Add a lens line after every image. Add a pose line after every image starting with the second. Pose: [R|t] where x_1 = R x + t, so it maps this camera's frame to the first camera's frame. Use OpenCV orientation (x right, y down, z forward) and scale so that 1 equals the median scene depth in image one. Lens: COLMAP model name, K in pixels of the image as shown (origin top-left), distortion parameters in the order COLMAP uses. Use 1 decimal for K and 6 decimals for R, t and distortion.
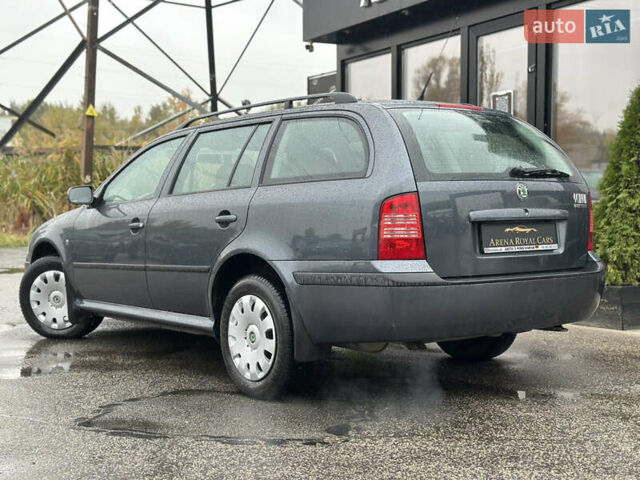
lens RADIAL K [[886.9, 0, 318.6], [0, 886.9, 244.8], [0, 0, 1]] dist [0.148337, 0.000000]
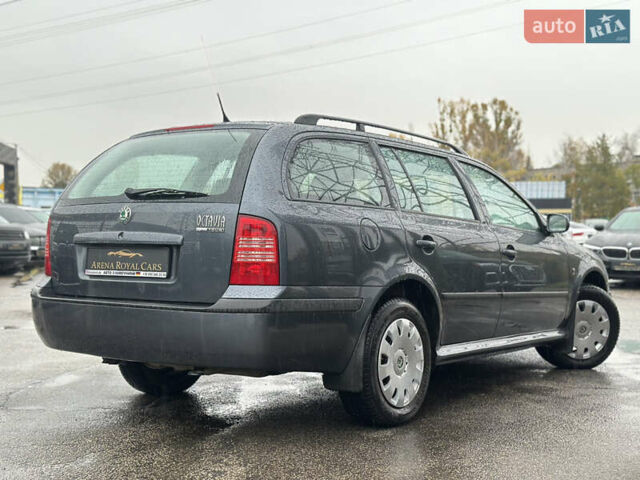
lens RADIAL K [[886.9, 0, 321.0], [0, 886.9, 237.9], [0, 0, 1]] dist [0.148337, 0.000000]
pose [[0.266225, 0.012202, -0.963834, 1.042404], [-0.047277, 0.998882, -0.000413, -0.037650], [0.962751, 0.045678, 0.266504, 0.815935]]
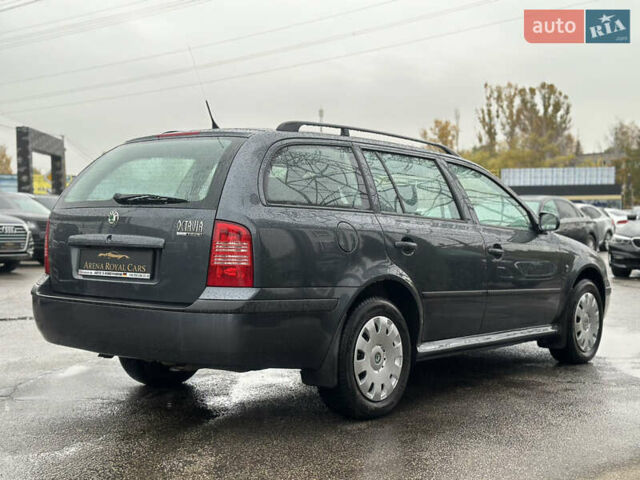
lens RADIAL K [[886.9, 0, 322.8], [0, 886.9, 243.3], [0, 0, 1]] dist [0.148337, 0.000000]
pose [[0.215934, 0.033258, -0.975841, 1.099084], [-0.046727, 0.998627, 0.023695, -0.057186], [0.975289, 0.040482, 0.217192, 0.871639]]
